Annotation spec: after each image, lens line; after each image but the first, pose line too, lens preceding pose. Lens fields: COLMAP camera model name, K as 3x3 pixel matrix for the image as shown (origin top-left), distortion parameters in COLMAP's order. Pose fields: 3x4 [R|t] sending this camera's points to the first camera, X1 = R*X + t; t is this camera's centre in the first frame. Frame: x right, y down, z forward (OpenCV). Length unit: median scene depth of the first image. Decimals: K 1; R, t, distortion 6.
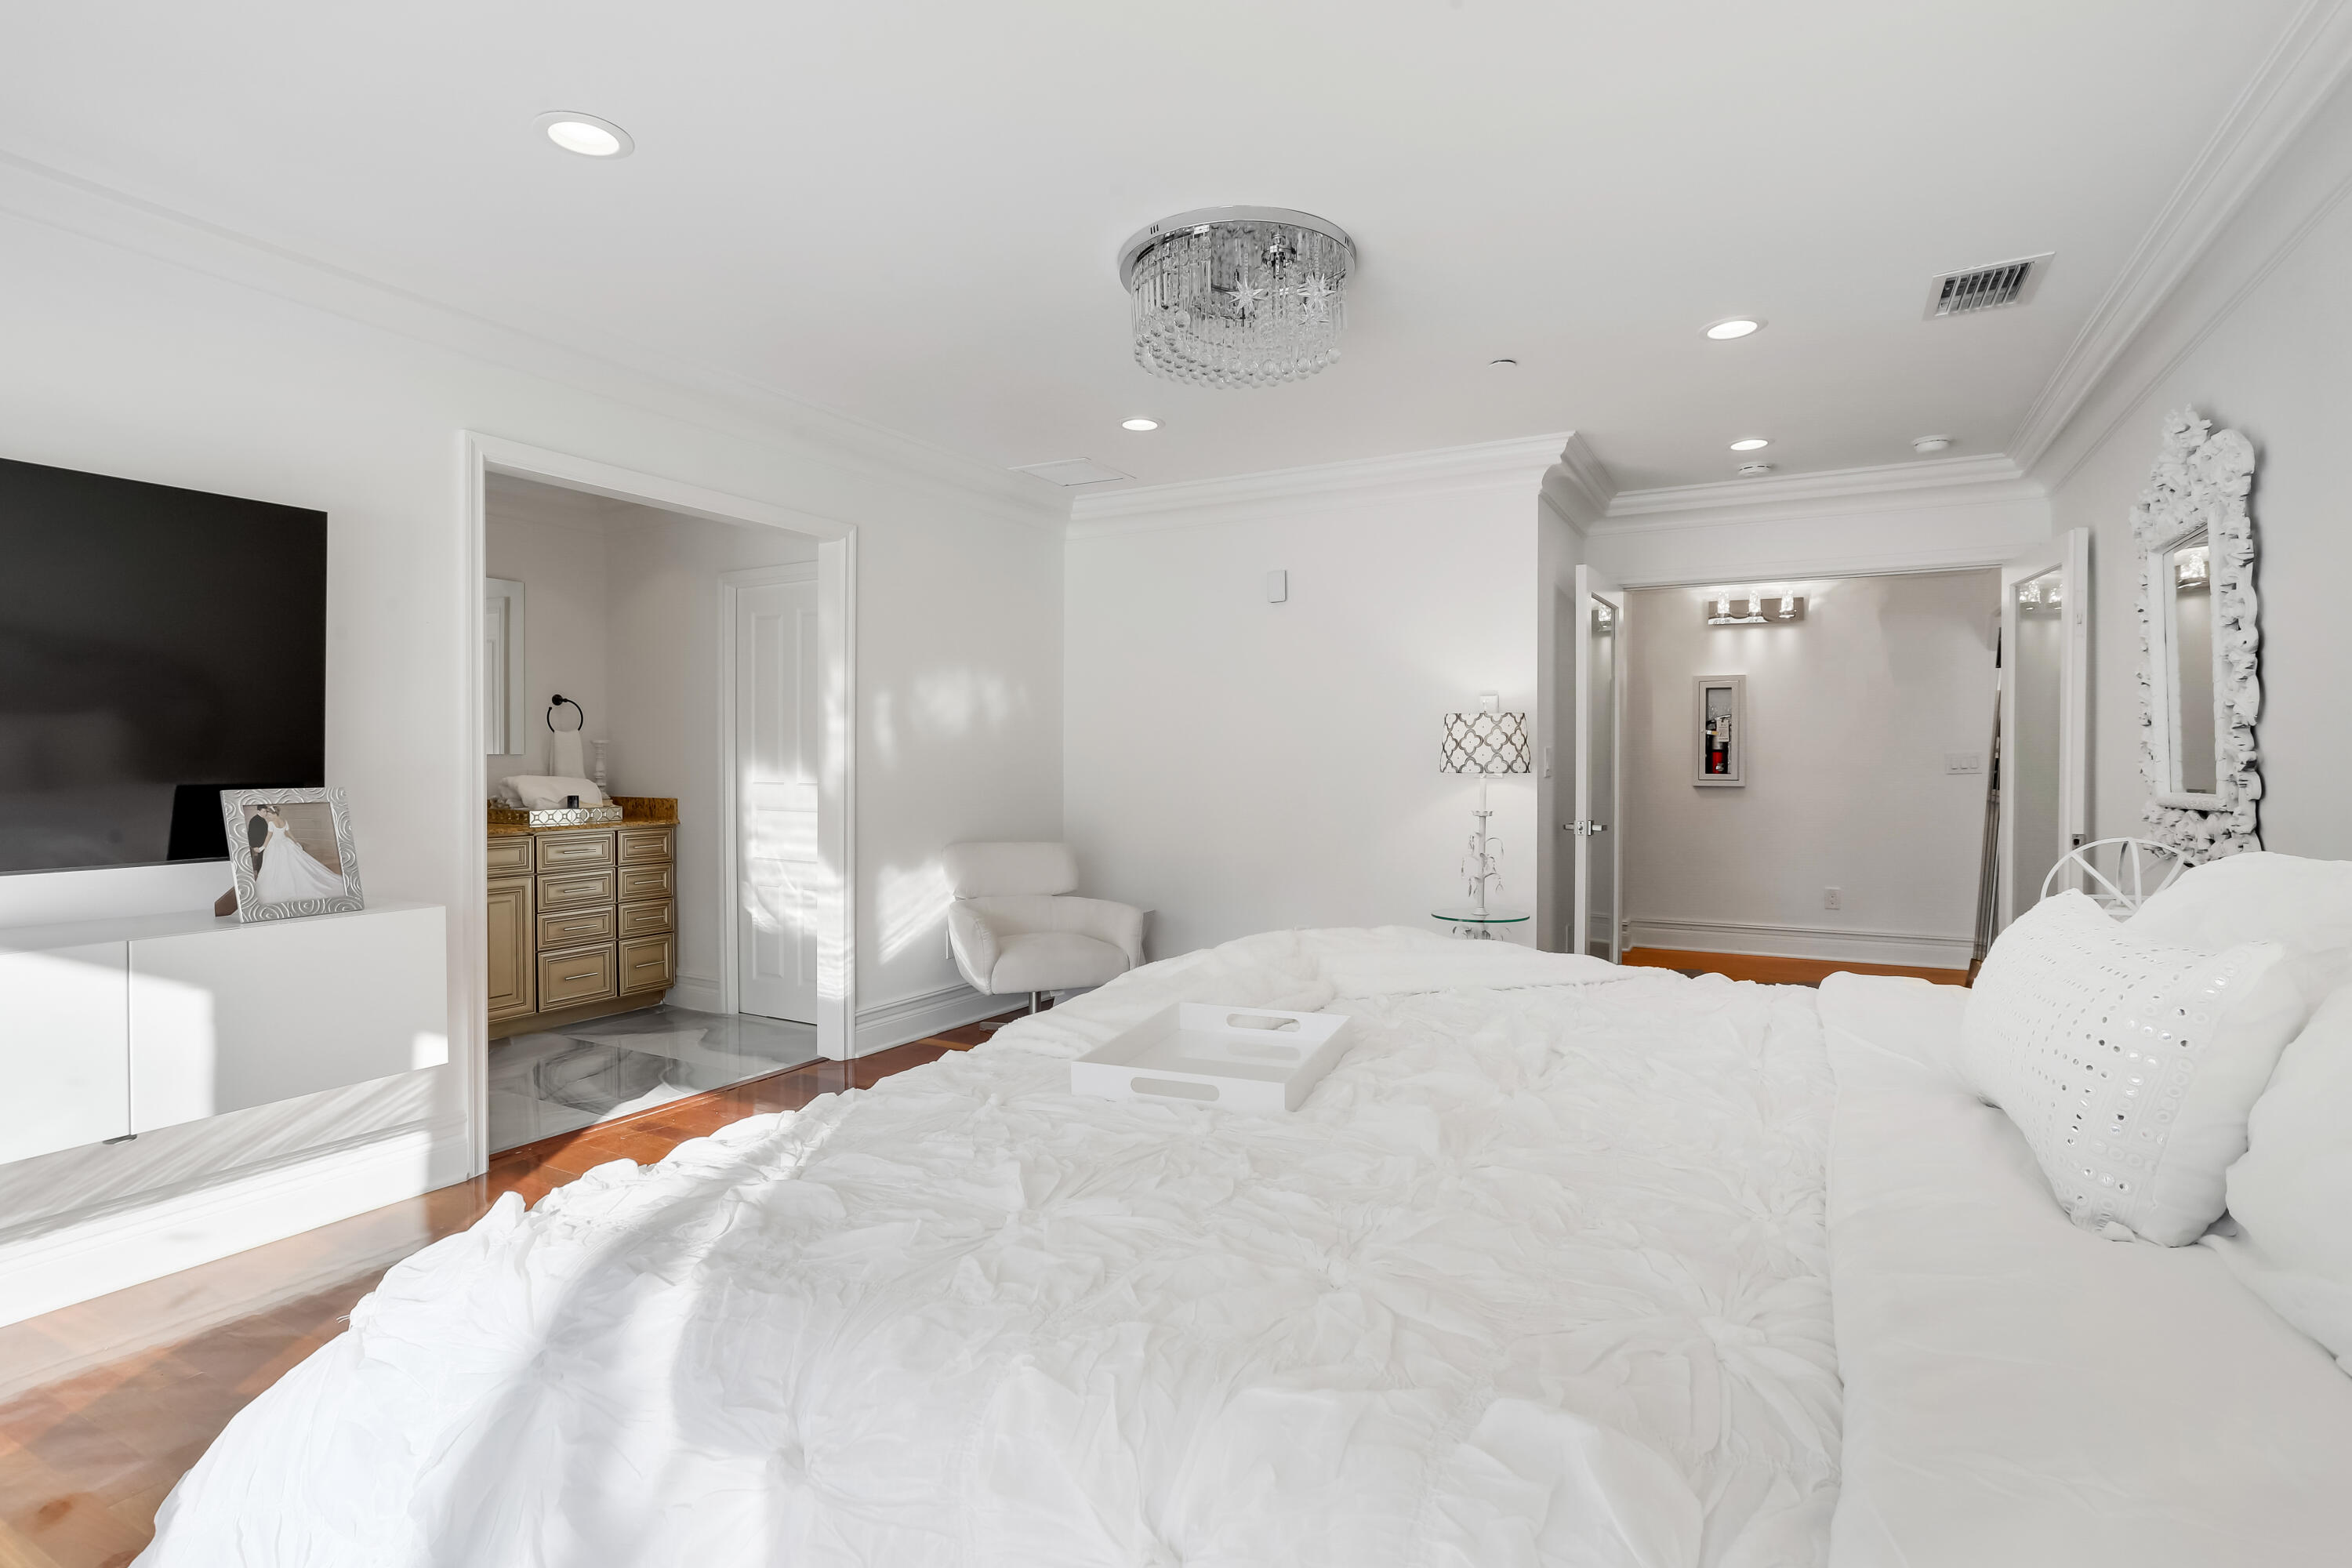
lens RADIAL K [[1126.1, 0, 1176.0], [0, 1126.1, 784.0], [0, 0, 1]] dist [-0.018709, 0.000947]
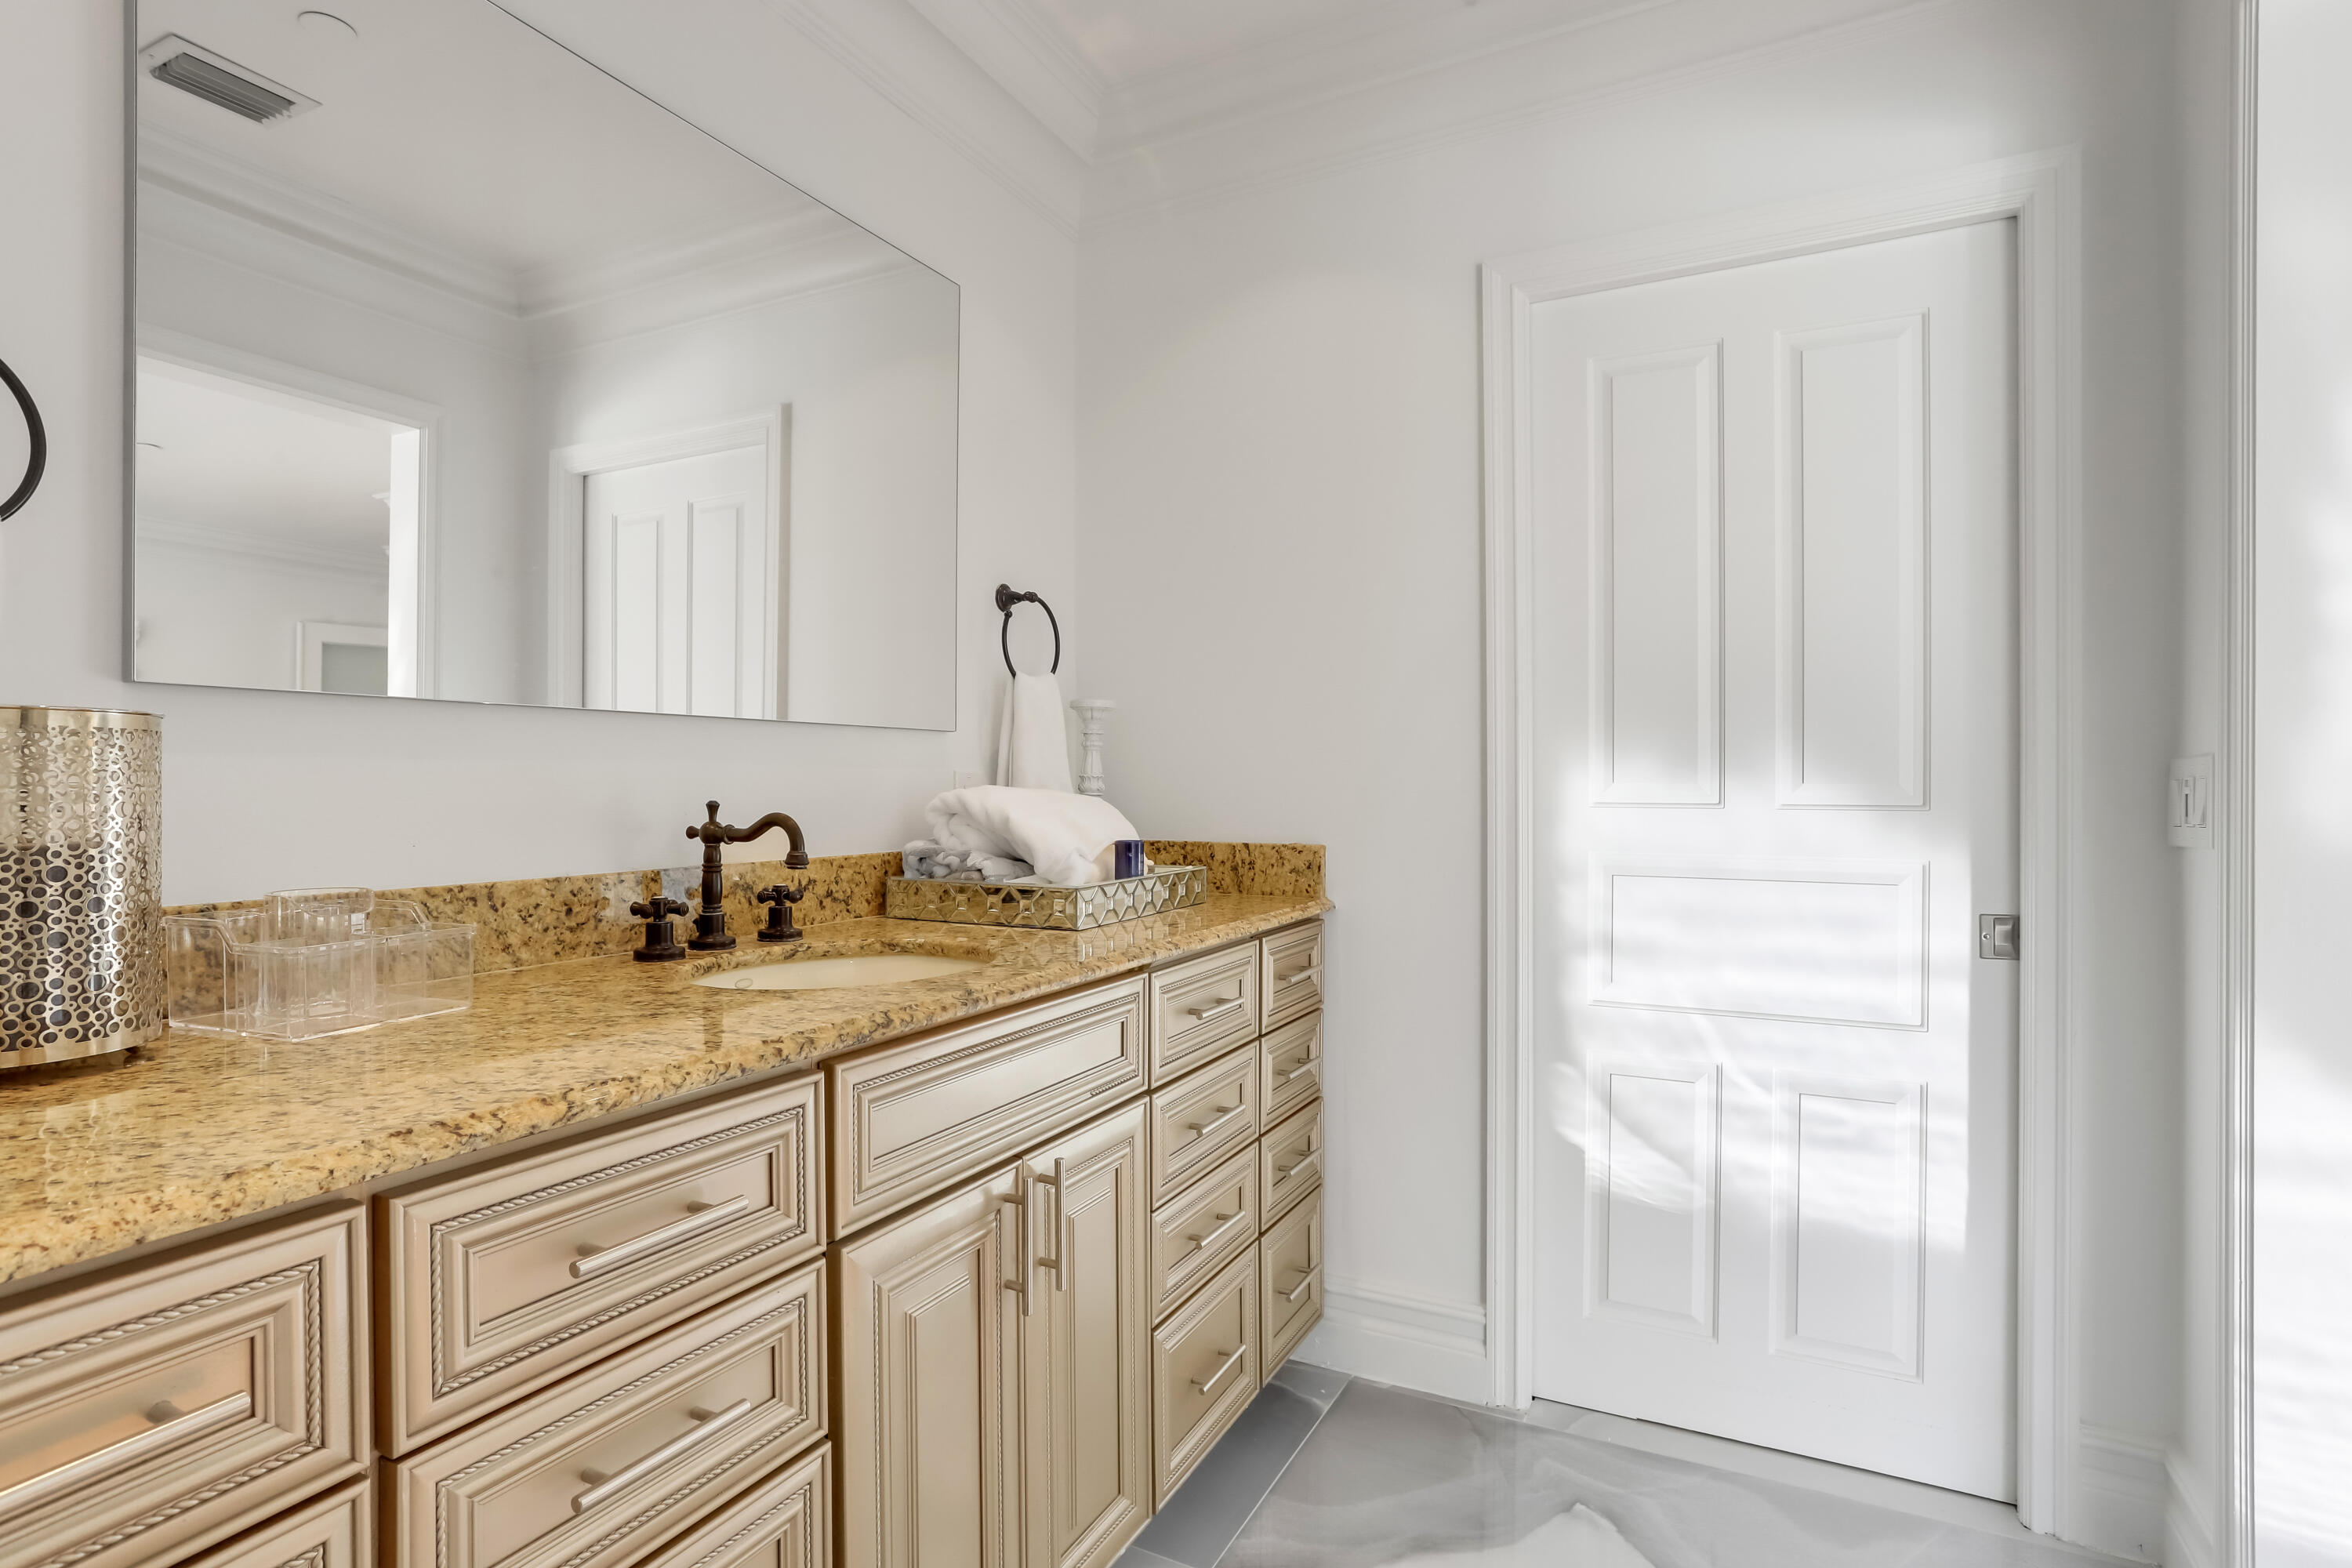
lens RADIAL K [[1126.1, 0, 1176.0], [0, 1126.1, 784.0], [0, 0, 1]] dist [-0.018709, 0.000947]
pose [[0.998750, -0.000492, 0.049991, -0.539352], [0.001704, 0.999706, -0.024189, 0.000436], [-0.049964, 0.024244, 0.998457, 0.626917]]
